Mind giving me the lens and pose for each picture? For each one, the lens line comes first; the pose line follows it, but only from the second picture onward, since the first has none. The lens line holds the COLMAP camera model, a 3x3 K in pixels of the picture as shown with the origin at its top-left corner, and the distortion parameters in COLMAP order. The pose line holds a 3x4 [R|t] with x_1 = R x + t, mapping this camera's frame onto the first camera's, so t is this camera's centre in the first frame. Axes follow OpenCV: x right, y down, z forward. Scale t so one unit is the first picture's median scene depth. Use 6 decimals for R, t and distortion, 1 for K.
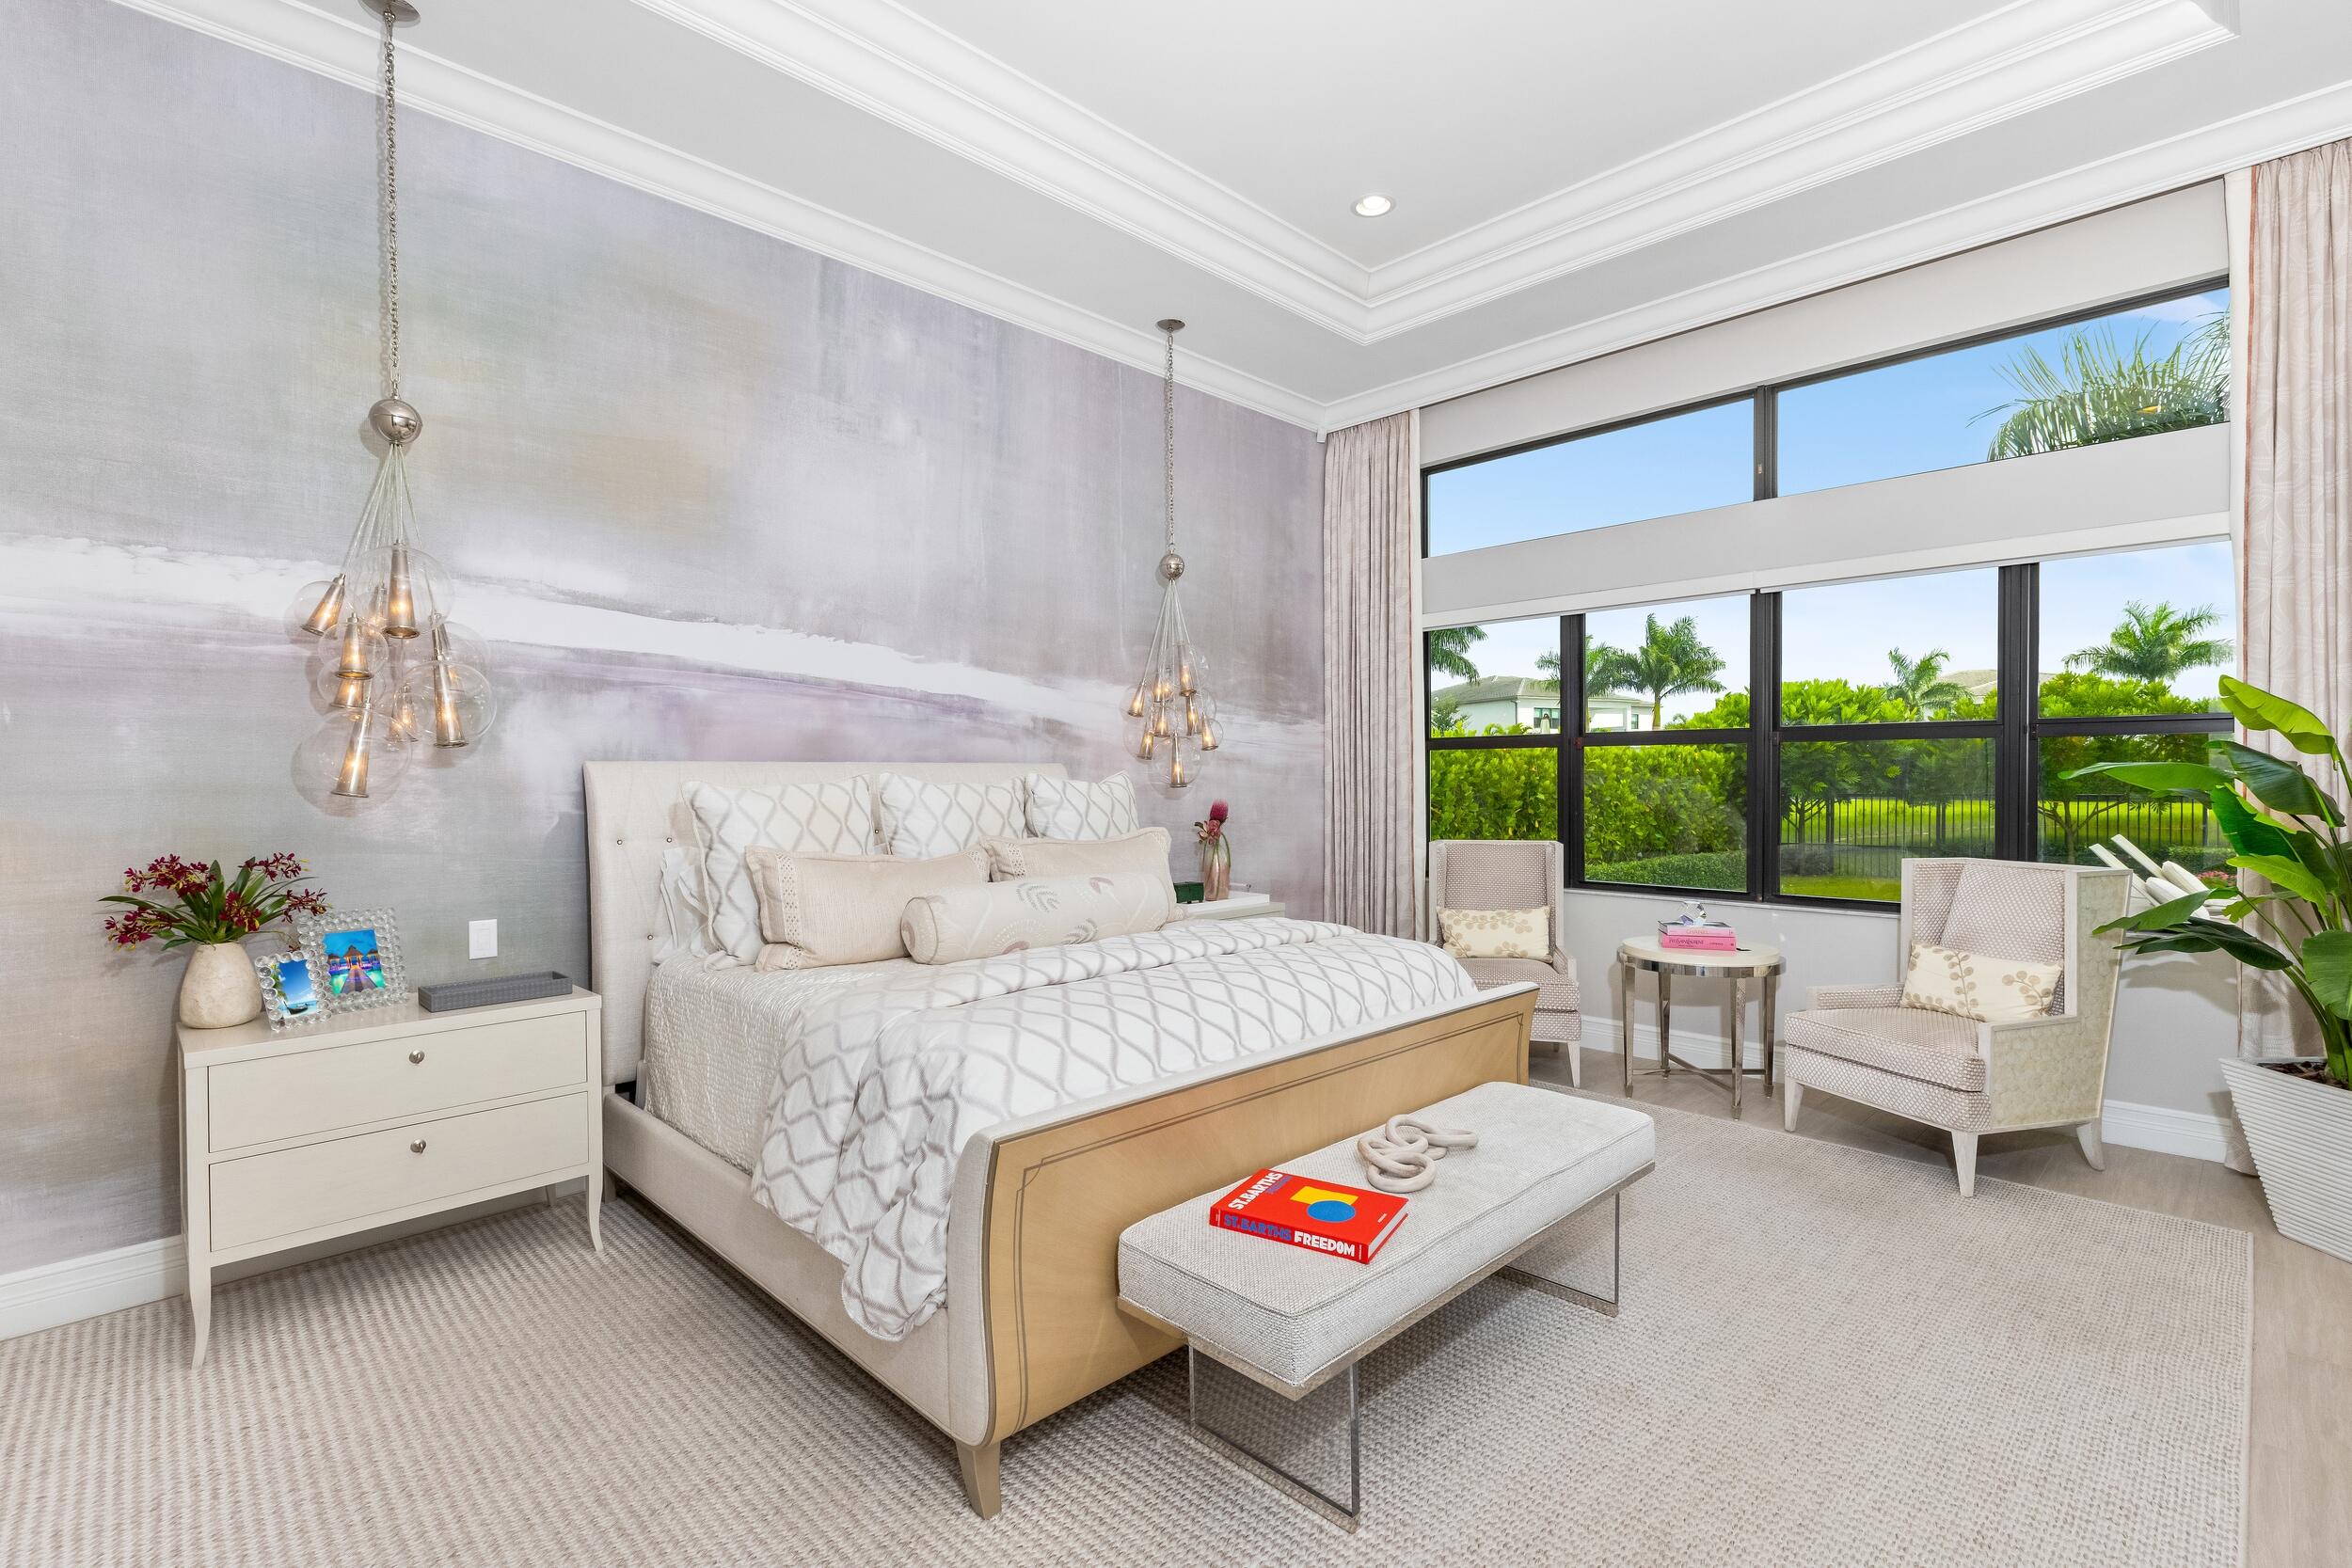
lens RADIAL K [[1064.2, 0, 1174.8], [0, 1064.2, 780.3], [0, 0, 1]] dist [0.005373, 0.000384]
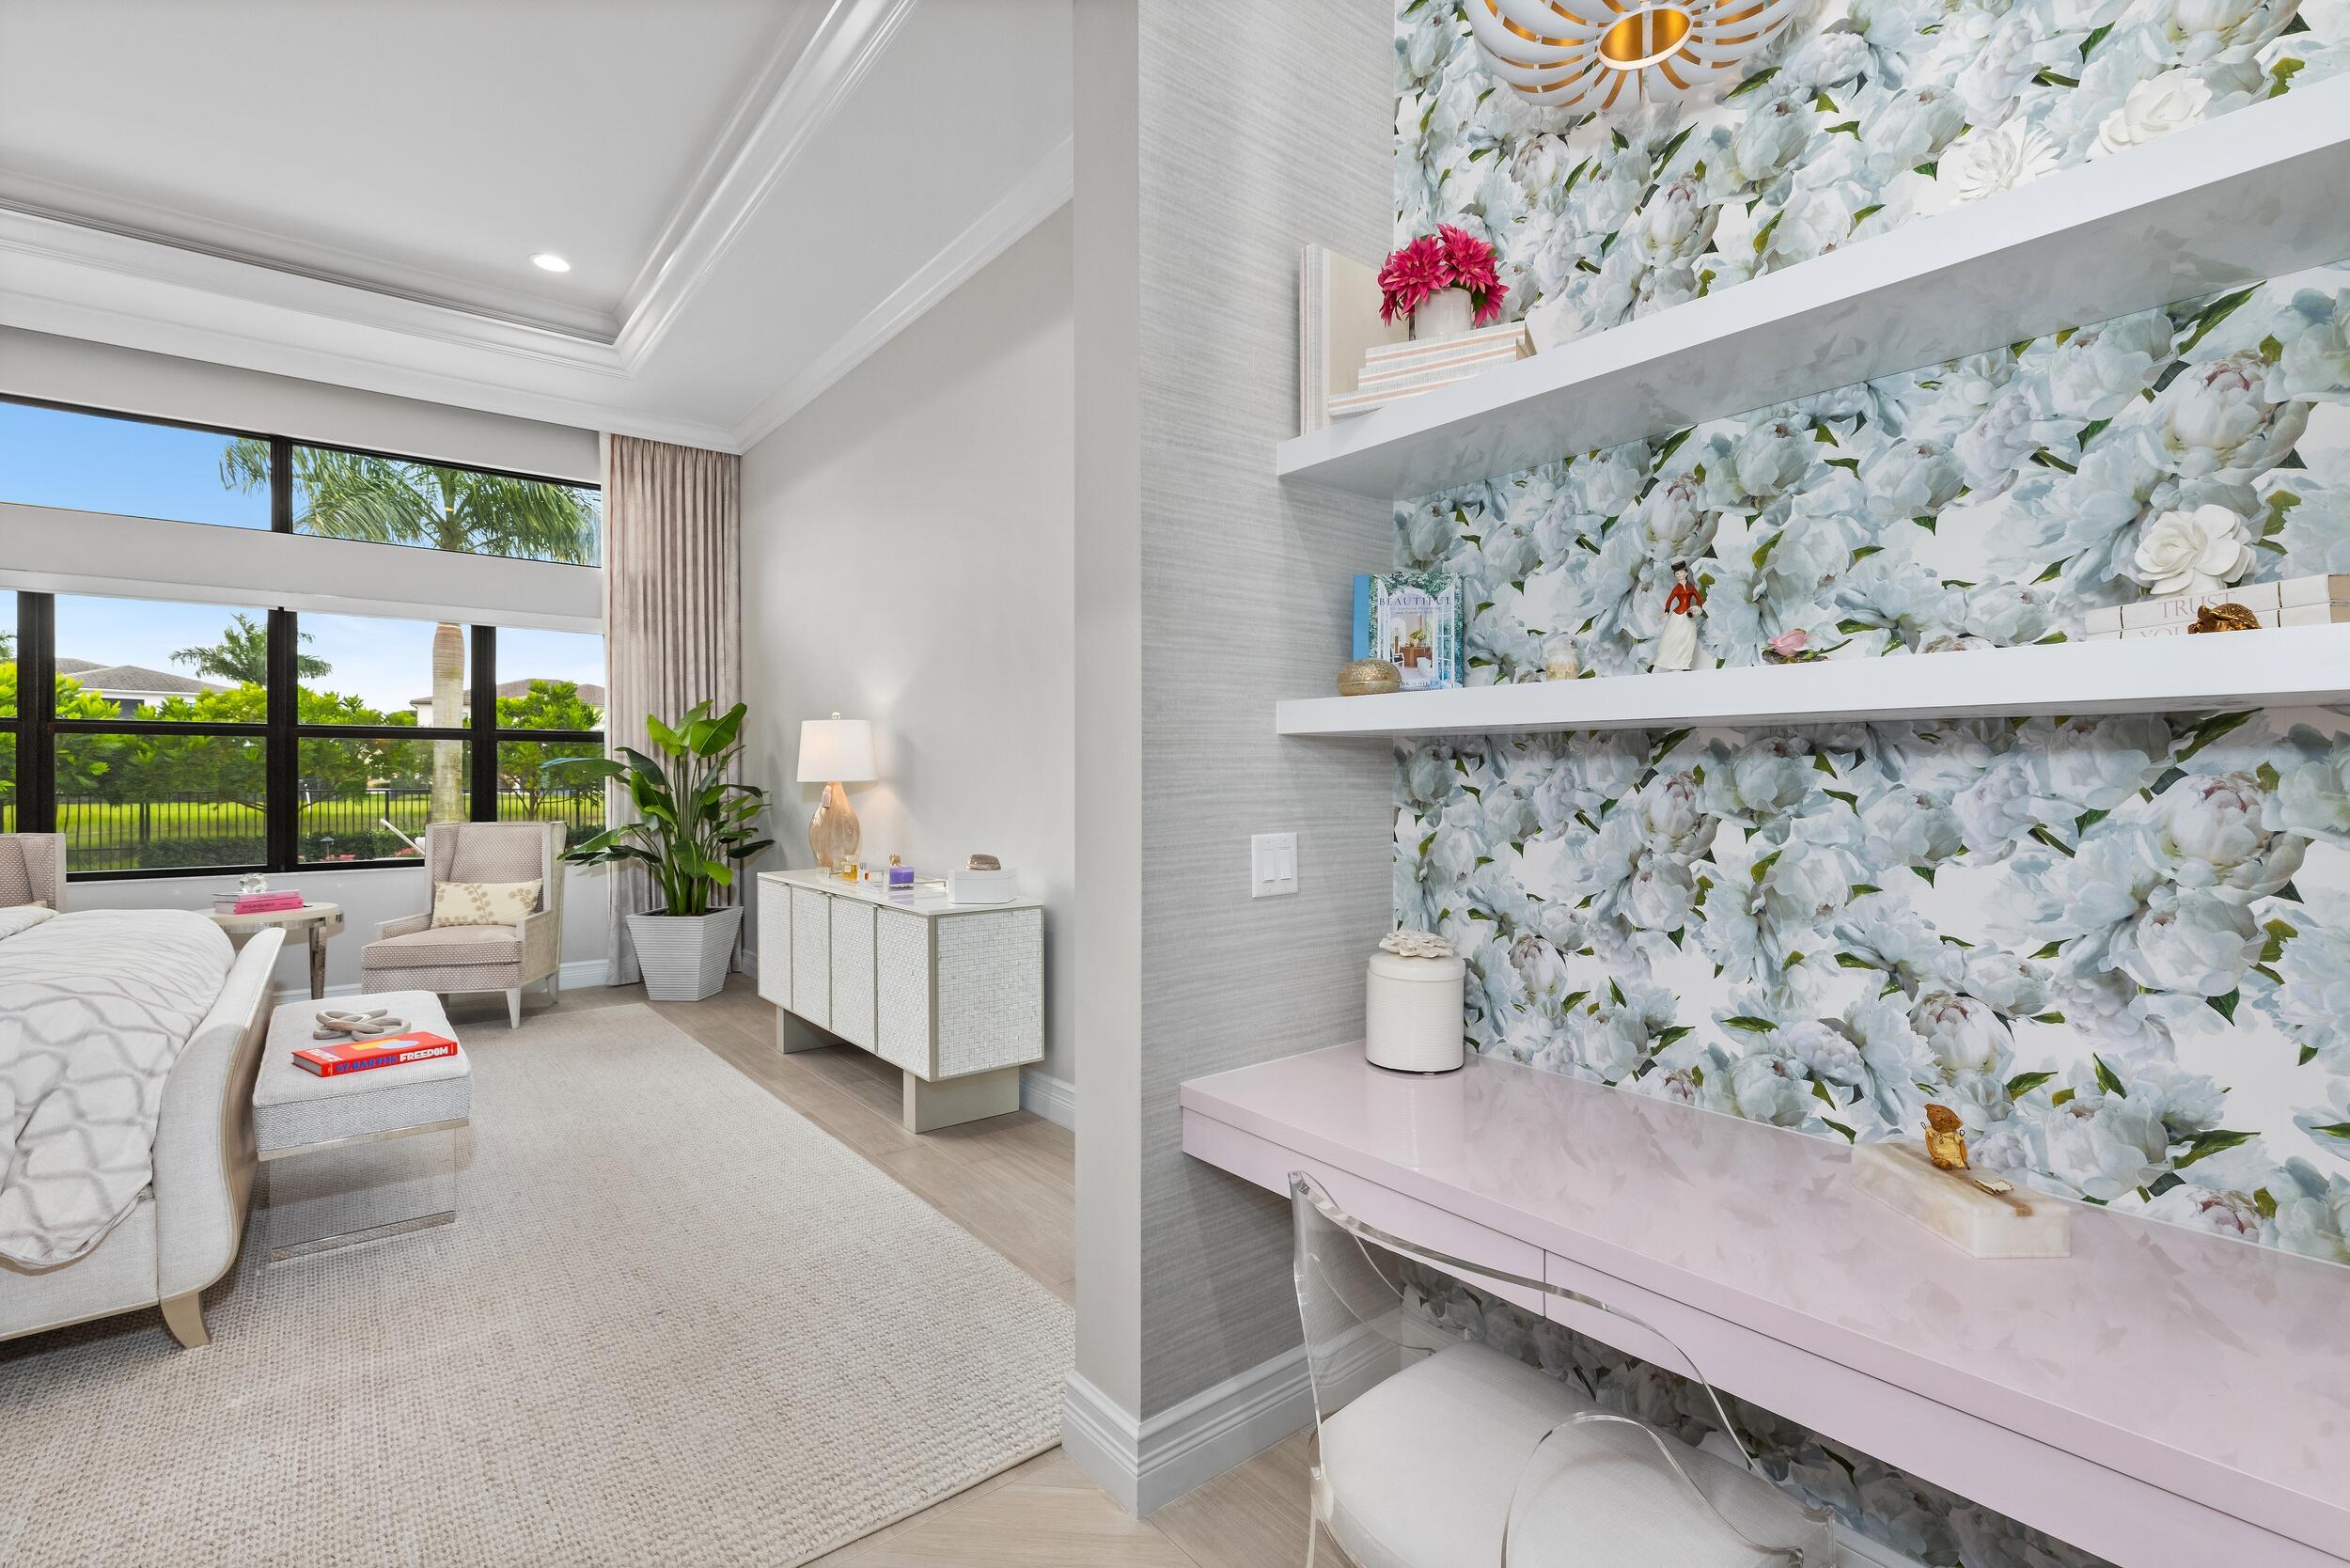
lens RADIAL K [[1063.4, 0, 1179.5], [0, 1063.4, 773.3], [0, 0, 1]] dist [0.005373, 0.000384]
pose [[0.103787, 0.000207, 0.994600, -0.522369], [0.007502, 0.999971, -0.000991, 0.011818], [-0.994571, 0.007564, 0.103782, -0.111462]]
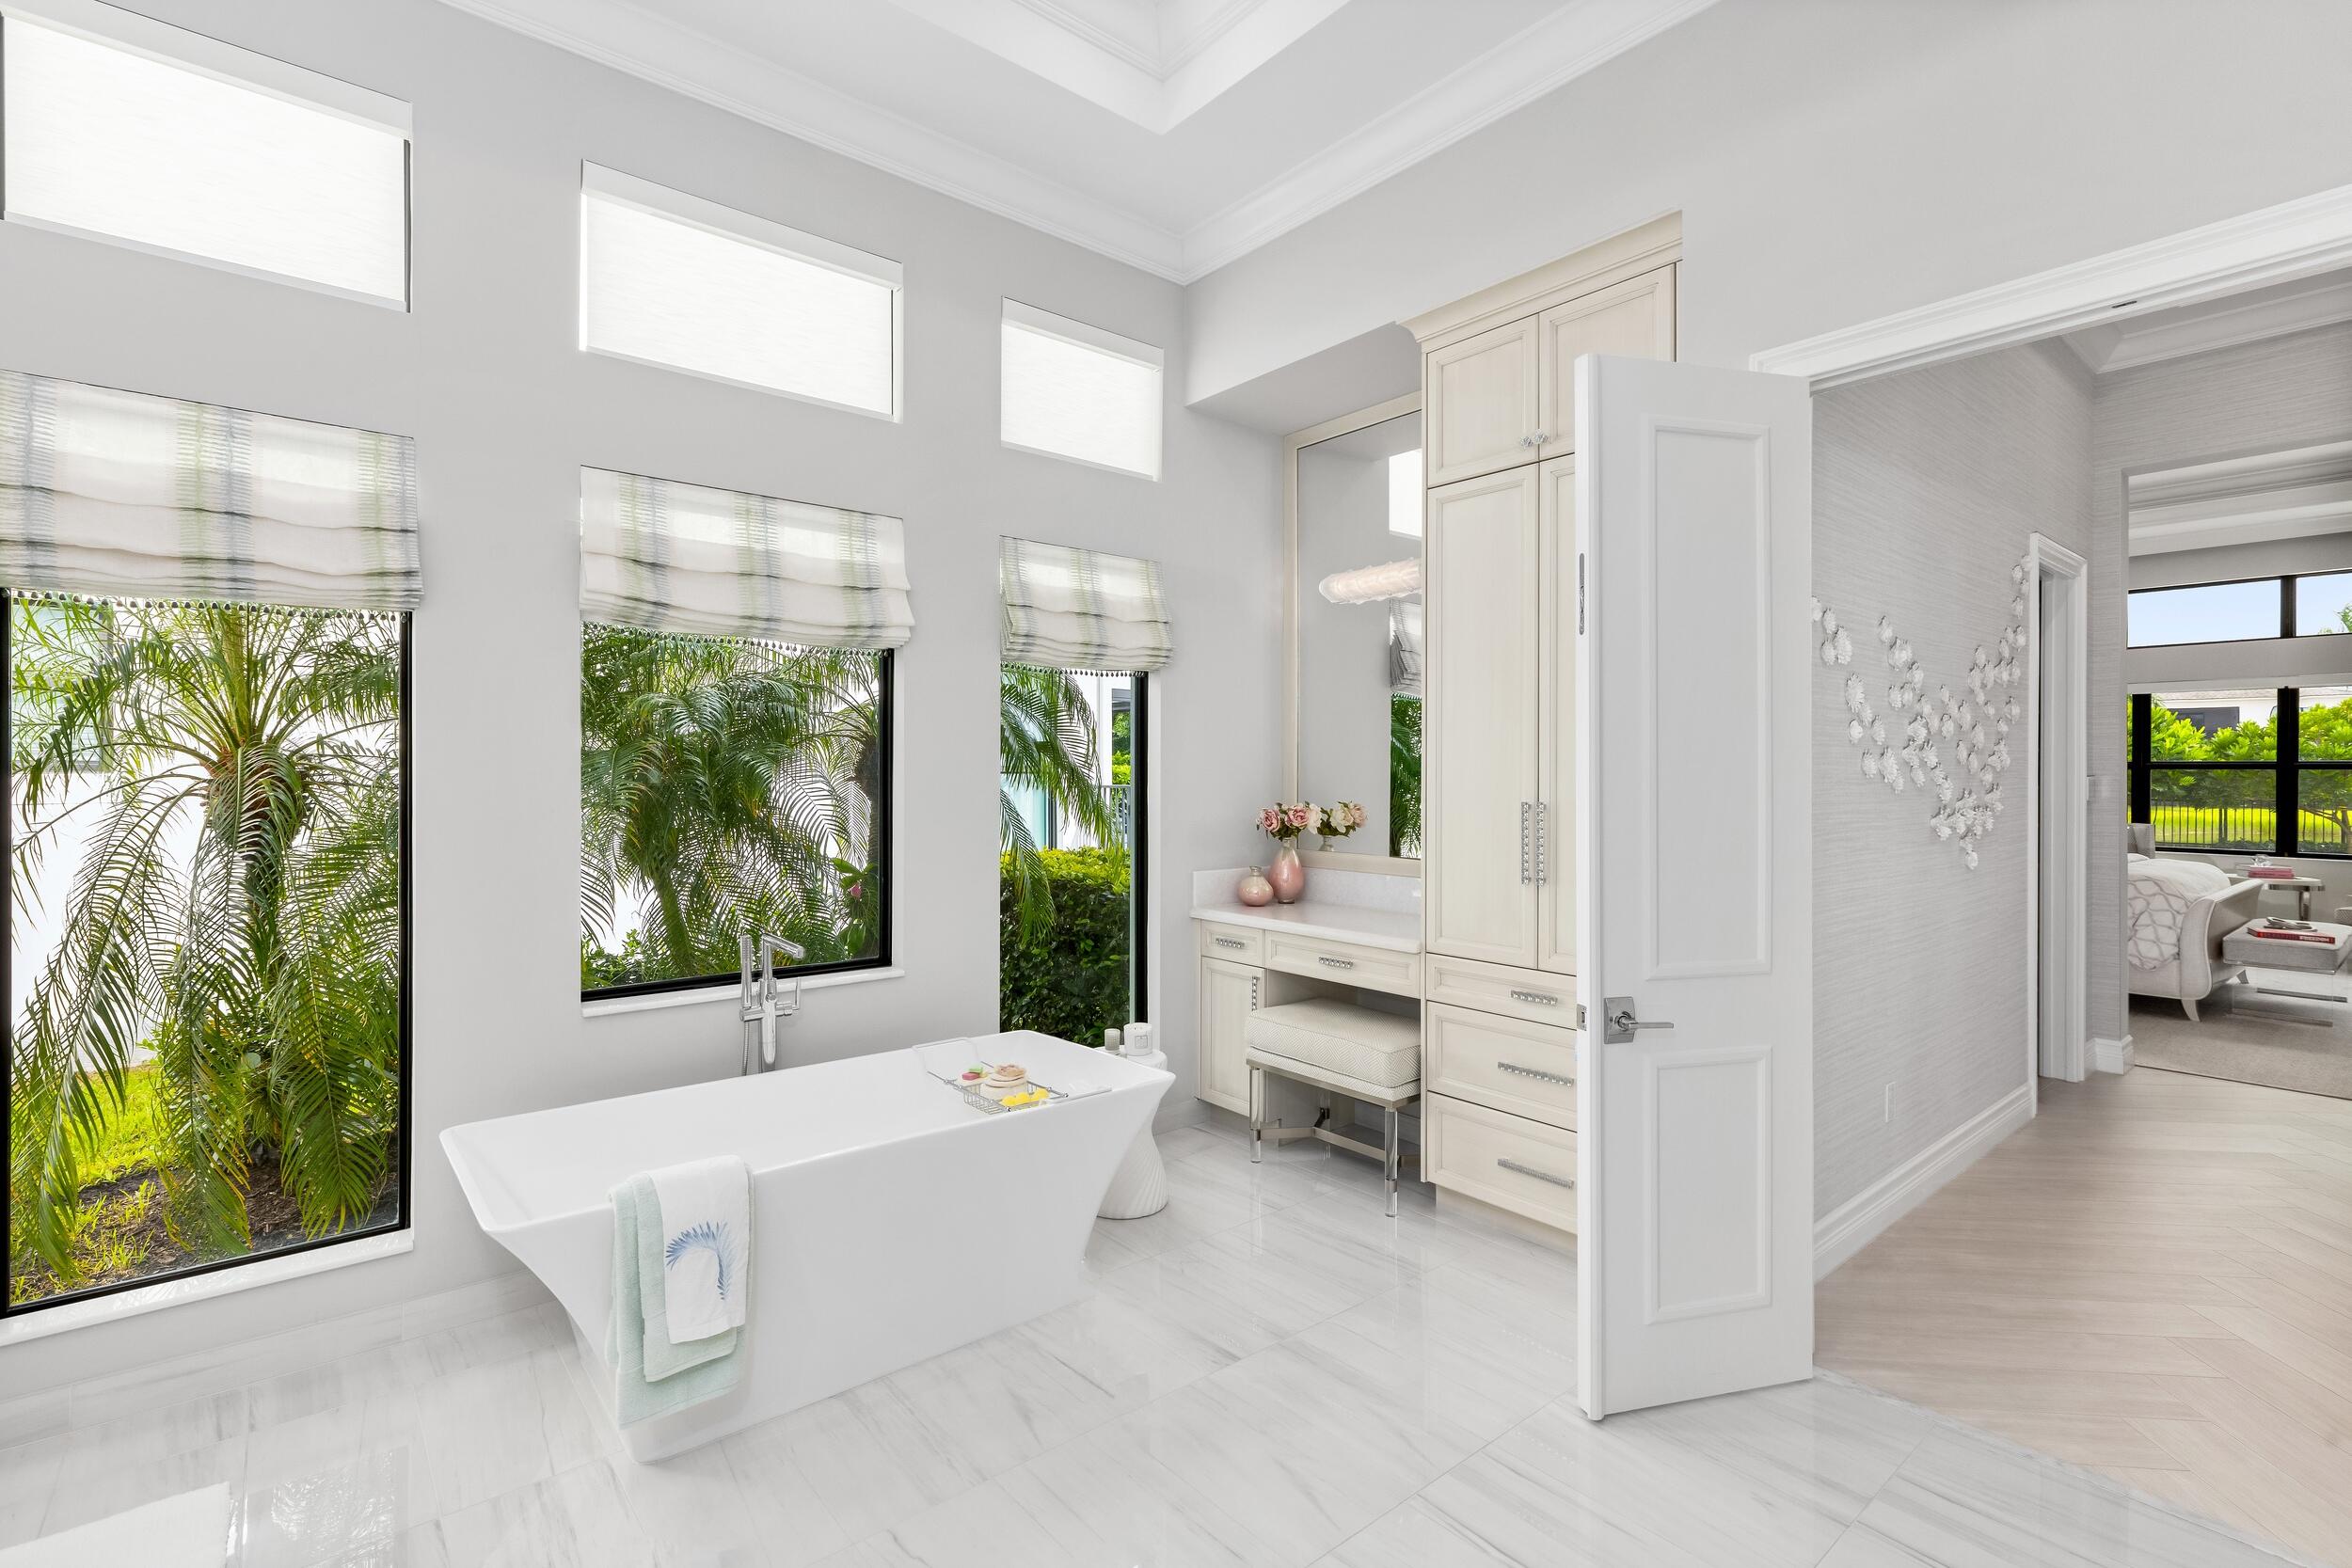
lens RADIAL K [[1064.2, 0, 1175.8], [0, 1064.2, 774.6], [0, 0, 1]] dist [0.005373, 0.000384]
pose [[0.996192, 0.005166, -0.087037, -1.184559], [-0.005673, 0.999968, -0.005589, -0.007300], [0.087005, 0.006061, 0.996189, -0.992384]]
